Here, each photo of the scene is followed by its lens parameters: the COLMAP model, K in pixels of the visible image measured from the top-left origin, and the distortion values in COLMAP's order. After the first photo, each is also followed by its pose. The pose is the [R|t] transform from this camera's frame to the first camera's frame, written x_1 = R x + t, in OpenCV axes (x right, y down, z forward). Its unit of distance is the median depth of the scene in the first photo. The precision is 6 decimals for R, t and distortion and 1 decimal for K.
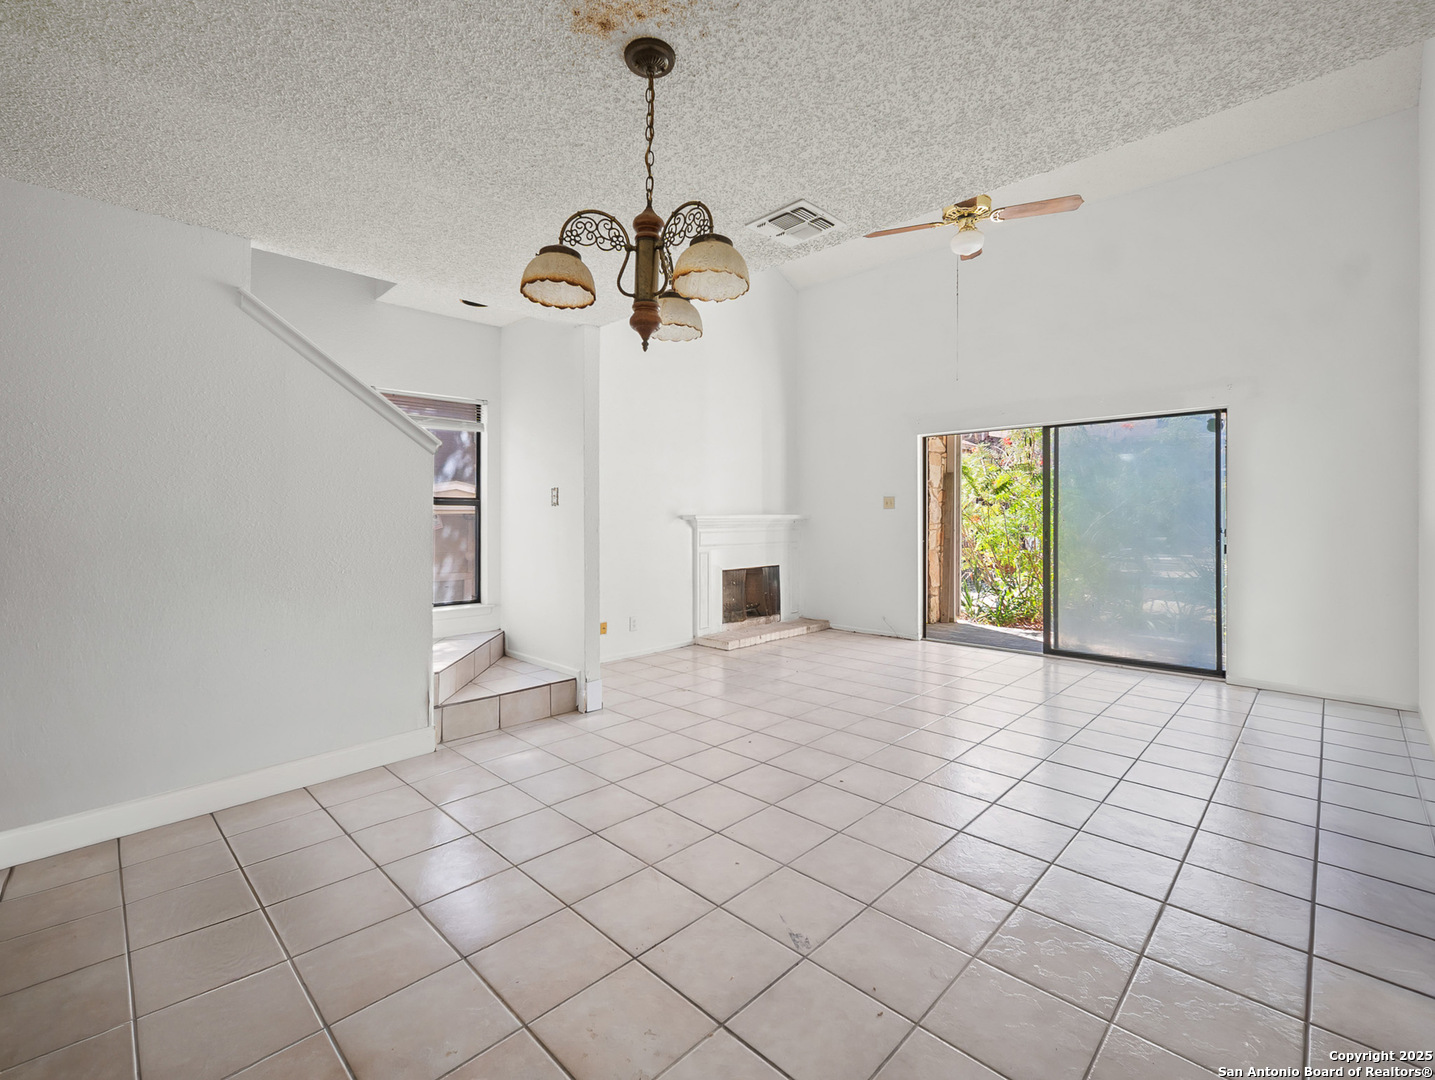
lens RADIAL K [[644.9, 0, 720.4], [0, 644.9, 504.6], [0, 0, 1]] dist [-0.010833, 0.005573]
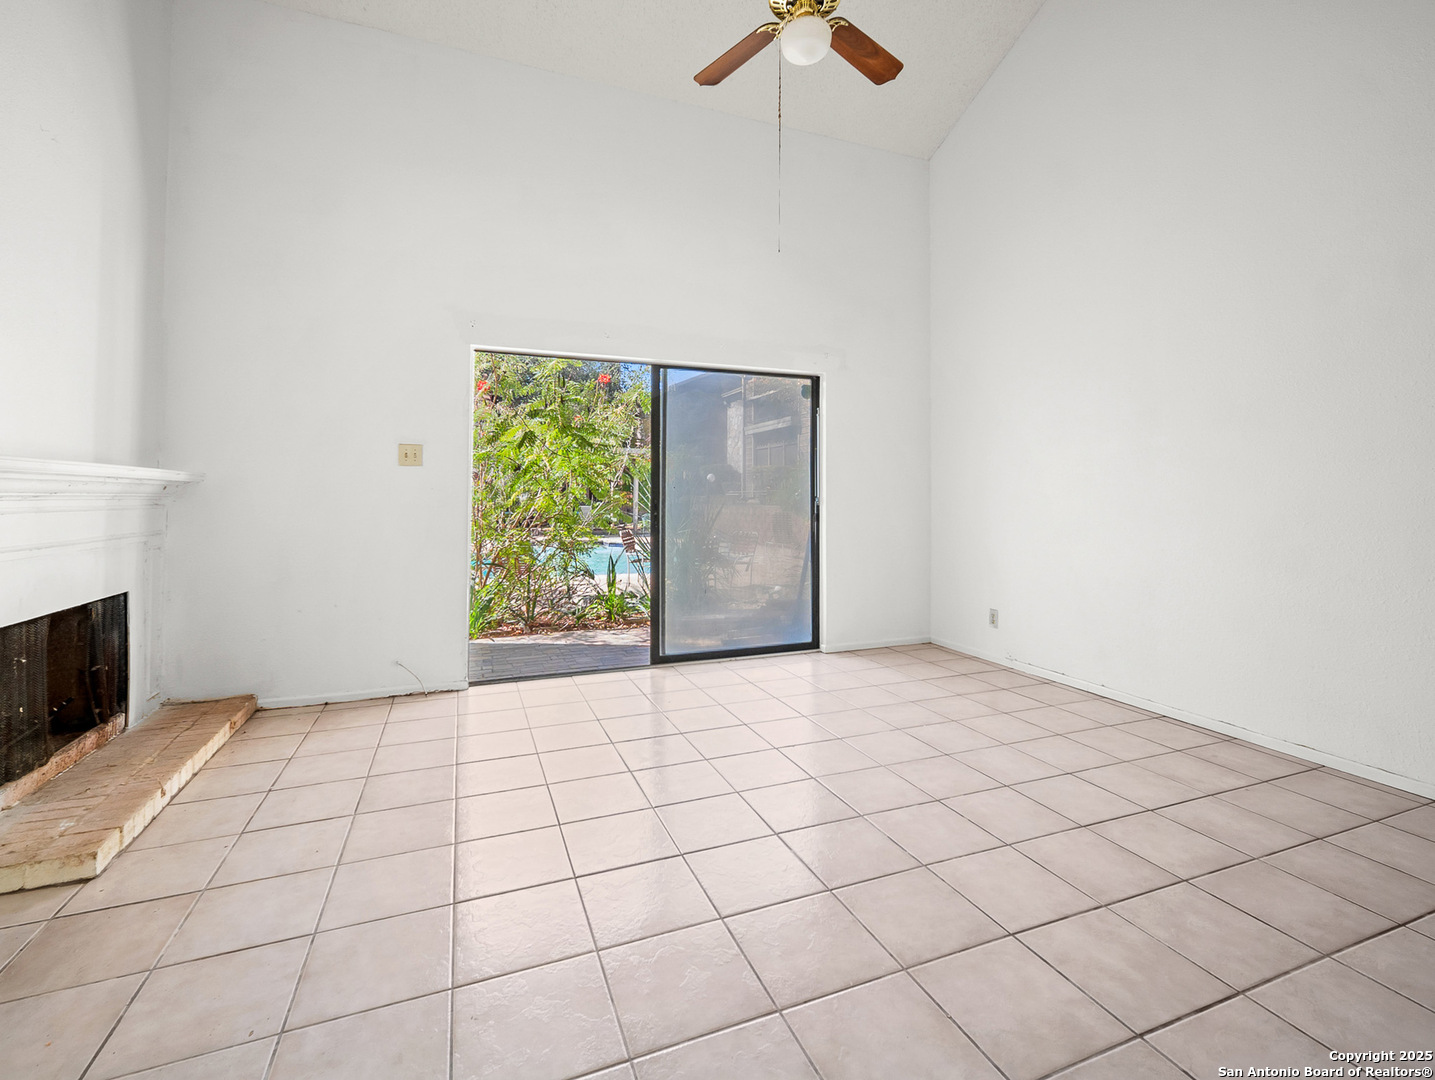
lens RADIAL K [[644.9, 0, 720.4], [0, 644.9, 504.6], [0, 0, 1]] dist [-0.010833, 0.005573]
pose [[0.410892, -0.003646, 0.911677, -0.135578], [-0.019517, 0.999728, 0.012794, 0.027811], [-0.911475, -0.023050, 0.410709, 0.534922]]
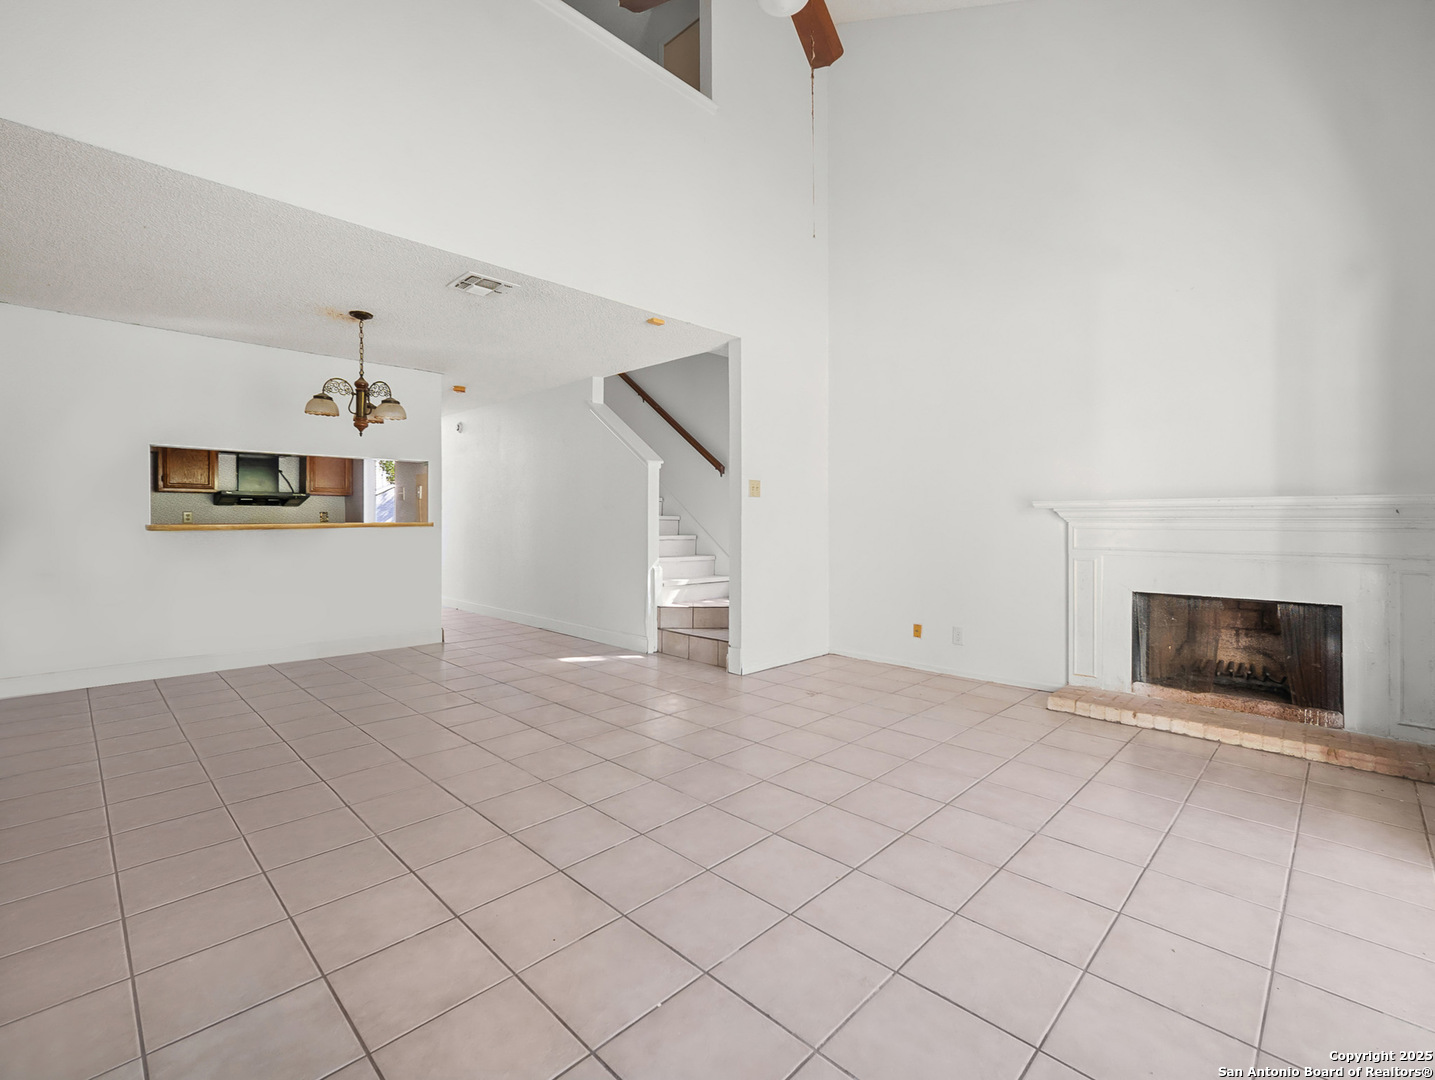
lens RADIAL K [[644.9, 0, 720.4], [0, 644.9, 504.6], [0, 0, 1]] dist [-0.010833, 0.005573]
pose [[-0.003612, -0.019753, -0.999798, 0.593291], [0.017203, 0.999656, -0.019812, 0.025911], [0.999845, -0.017271, -0.003271, 0.614036]]
